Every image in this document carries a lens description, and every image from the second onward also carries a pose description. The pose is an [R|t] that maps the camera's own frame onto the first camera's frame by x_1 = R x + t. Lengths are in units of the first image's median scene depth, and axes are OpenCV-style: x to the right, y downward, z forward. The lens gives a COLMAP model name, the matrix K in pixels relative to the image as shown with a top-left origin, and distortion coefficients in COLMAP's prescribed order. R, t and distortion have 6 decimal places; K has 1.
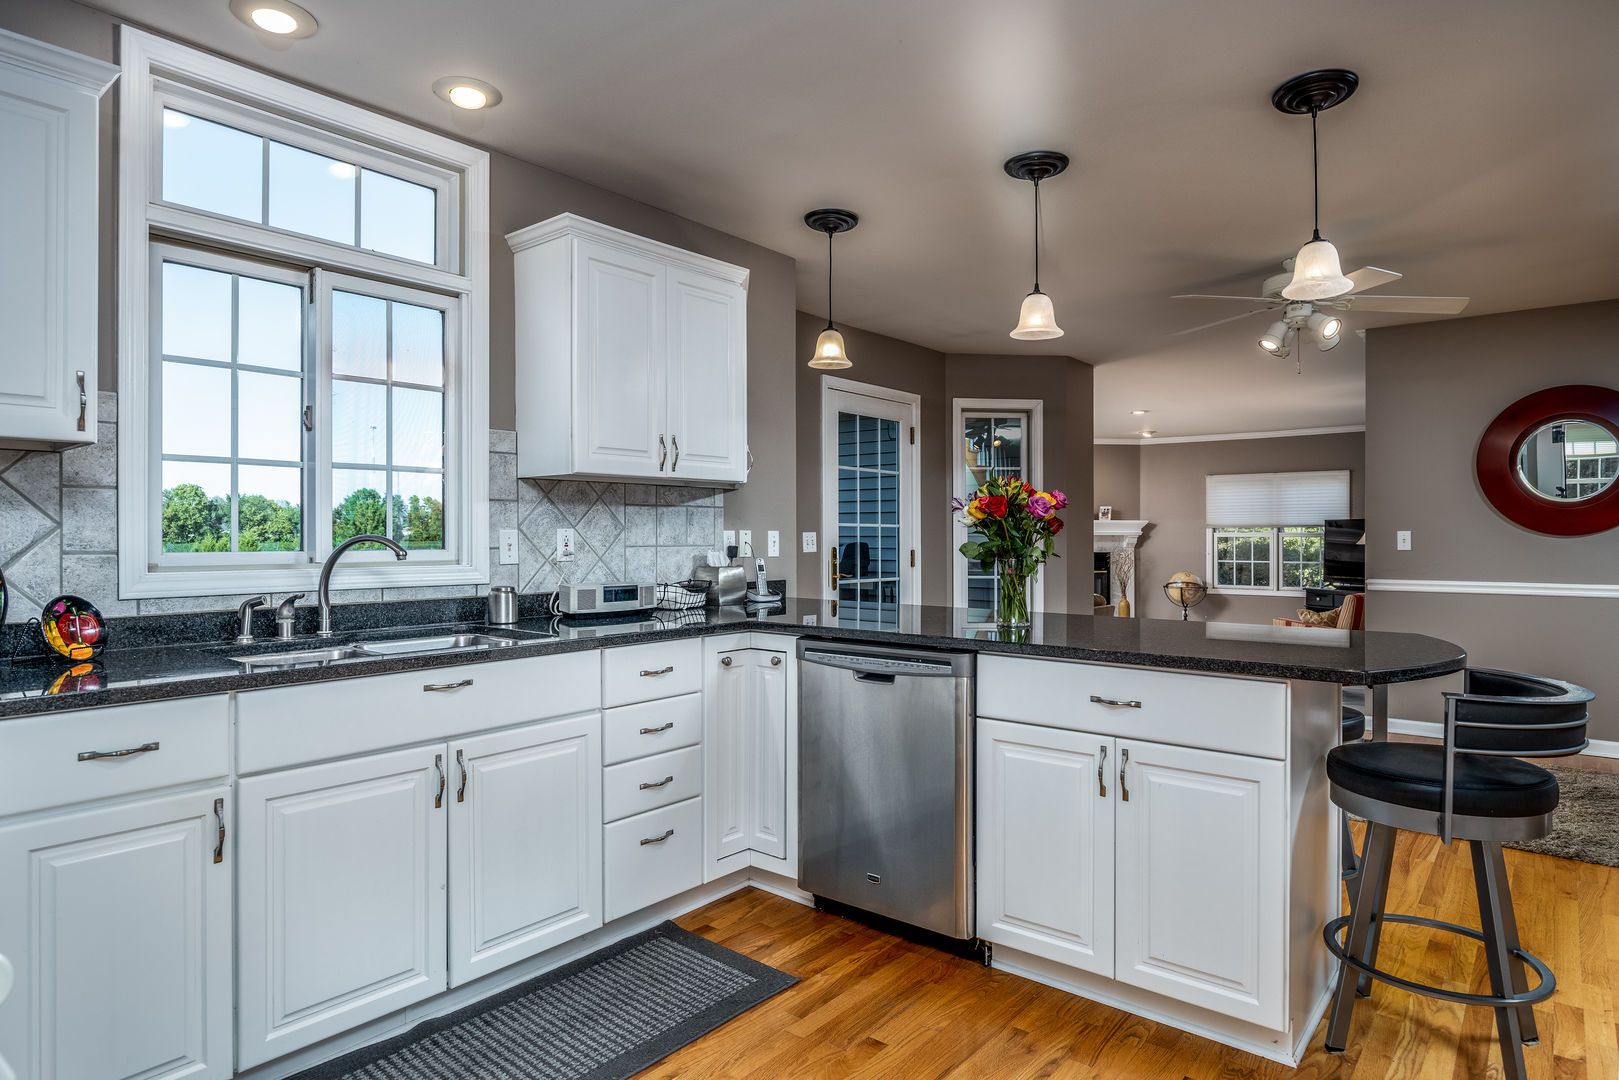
lens RADIAL K [[949.5, 0, 819.6], [0, 949.5, 539.8], [0, 0, 1]] dist [-0.009896, -0.002696]
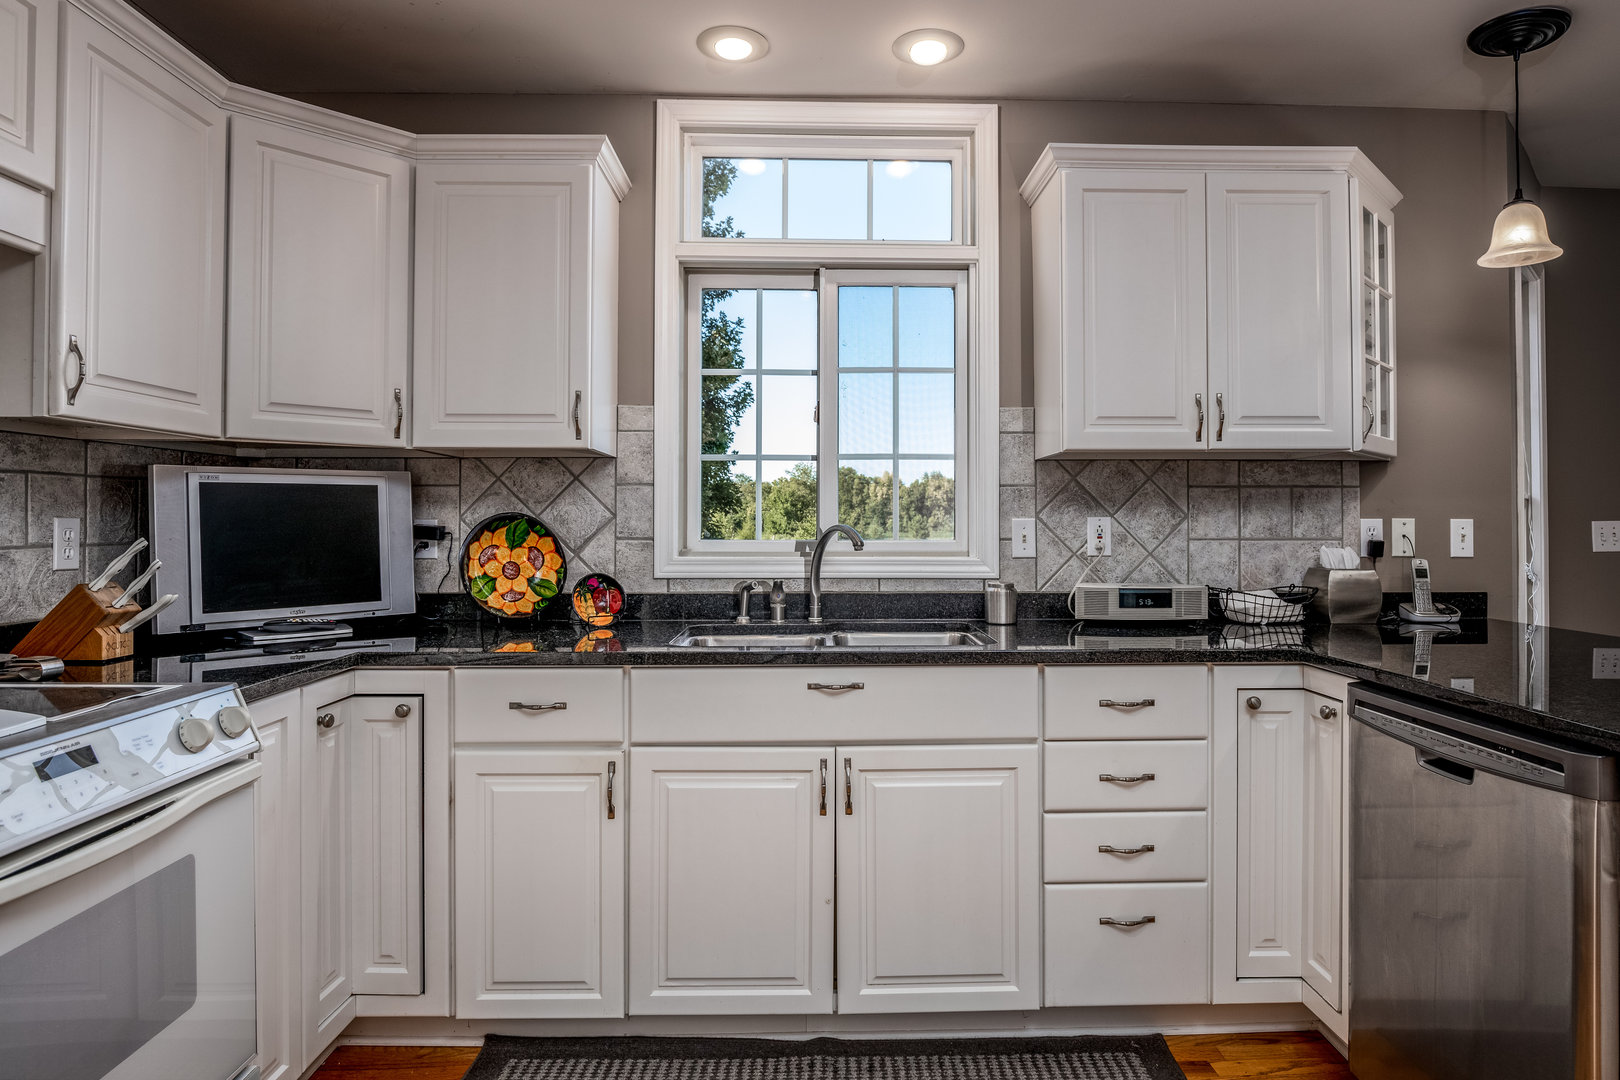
lens RADIAL K [[950.1, 0, 763.9], [0, 950.1, 514.6], [0, 0, 1]] dist [-0.009896, -0.002696]
pose [[0.640405, -0.005183, -0.768020, 0.220635], [-0.005039, 0.999927, -0.010950, -0.003935], [0.768021, 0.010883, 0.640333, 0.270045]]
